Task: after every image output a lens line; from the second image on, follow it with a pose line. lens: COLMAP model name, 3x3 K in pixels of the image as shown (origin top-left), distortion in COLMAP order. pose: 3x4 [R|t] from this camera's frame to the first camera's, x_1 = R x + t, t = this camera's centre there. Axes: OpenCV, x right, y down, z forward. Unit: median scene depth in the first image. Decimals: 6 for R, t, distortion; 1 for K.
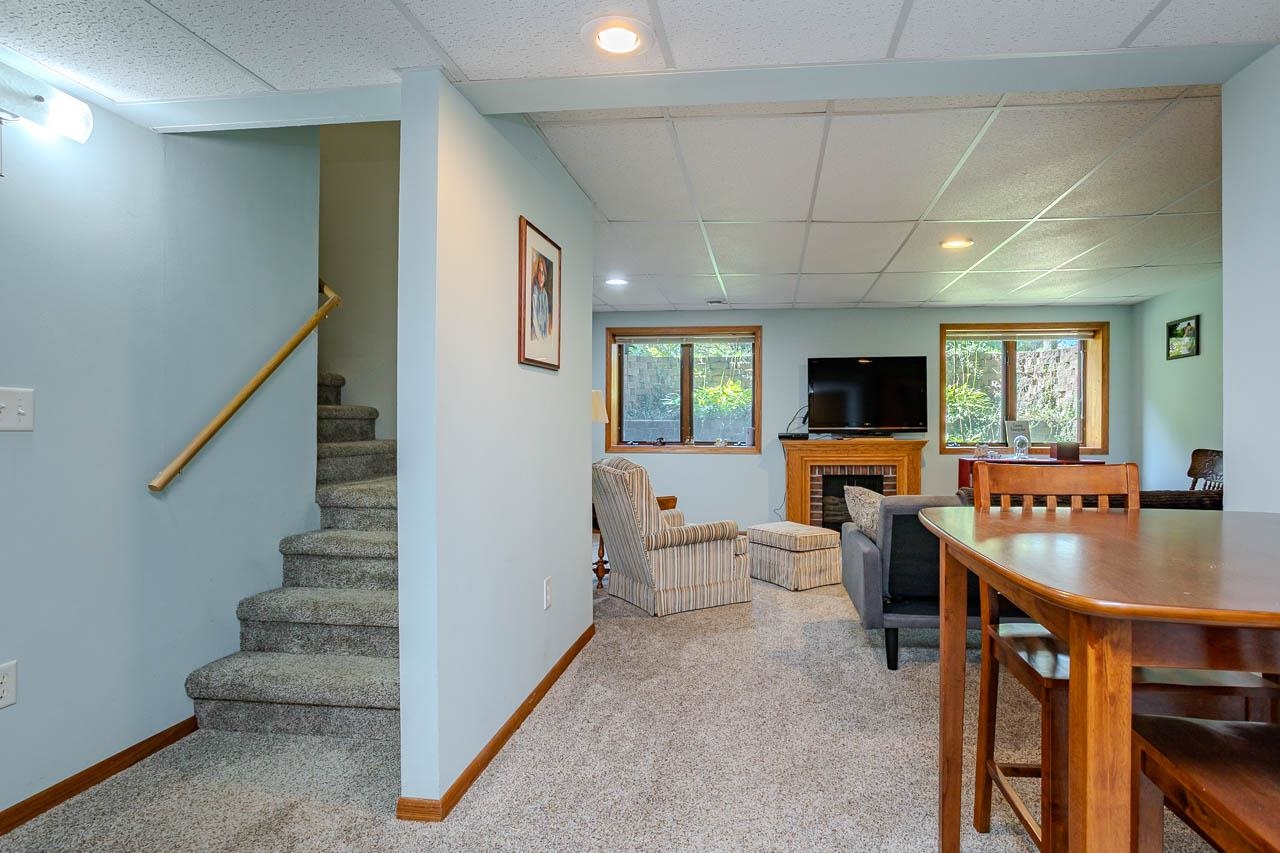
lens RADIAL K [[613.4, 0, 711.3], [0, 613.4, 425.0], [0, 0, 1]] dist [-0.047155, 0.026239]
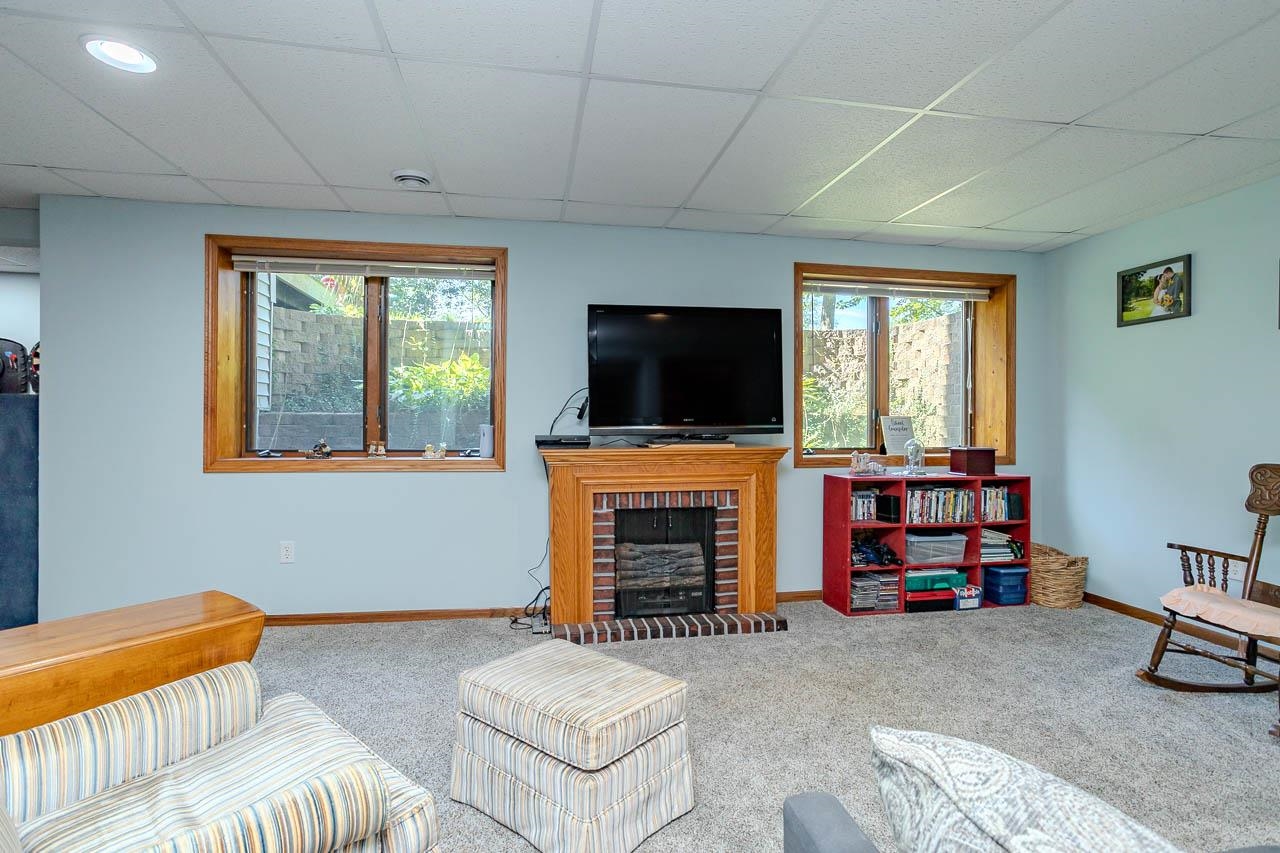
lens RADIAL K [[587.7, 0, 640.0], [0, 587.7, 426.5], [0, 0, 1]] dist [-0.063225, 0.024751]
pose [[0.959978, -0.000160, 0.280076, 0.051858], [-0.002133, 0.999967, 0.007883, 0.000666], [-0.280068, -0.008165, 0.959945, 0.469815]]
